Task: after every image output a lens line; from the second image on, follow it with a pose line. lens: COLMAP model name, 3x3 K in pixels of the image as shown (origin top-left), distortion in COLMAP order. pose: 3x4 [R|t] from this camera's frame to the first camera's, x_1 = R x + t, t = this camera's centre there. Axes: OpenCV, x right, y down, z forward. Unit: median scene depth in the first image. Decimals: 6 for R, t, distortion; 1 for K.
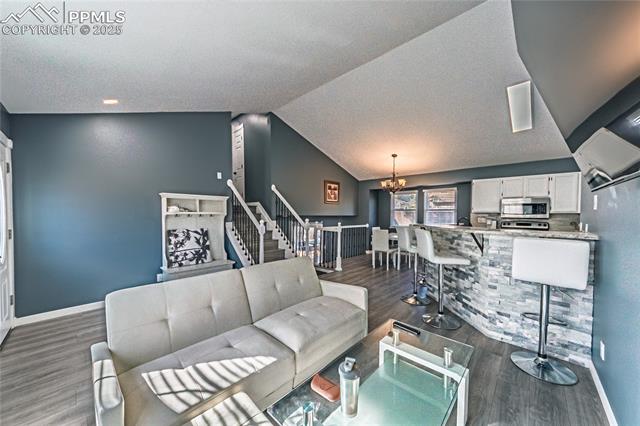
lens RADIAL K [[231.5, 0, 319.2], [0, 231.5, 218.5], [0, 0, 1]] dist [0.000803, 0.000000]
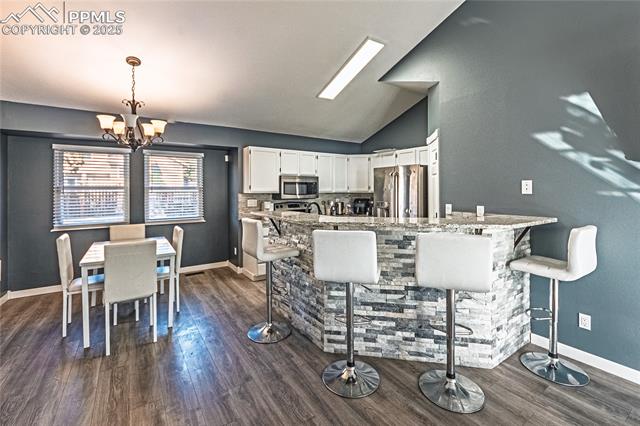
lens RADIAL K [[275.1, 0, 320.0], [0, 275.1, 190.1], [0, 0, 1]] dist [0.000314, 0.000058]
pose [[0.223611, -0.004287, 0.974669, -0.112100], [0.029882, 0.999550, -0.002459, -0.029190], [-0.974220, 0.029675, 0.223639, 0.679516]]
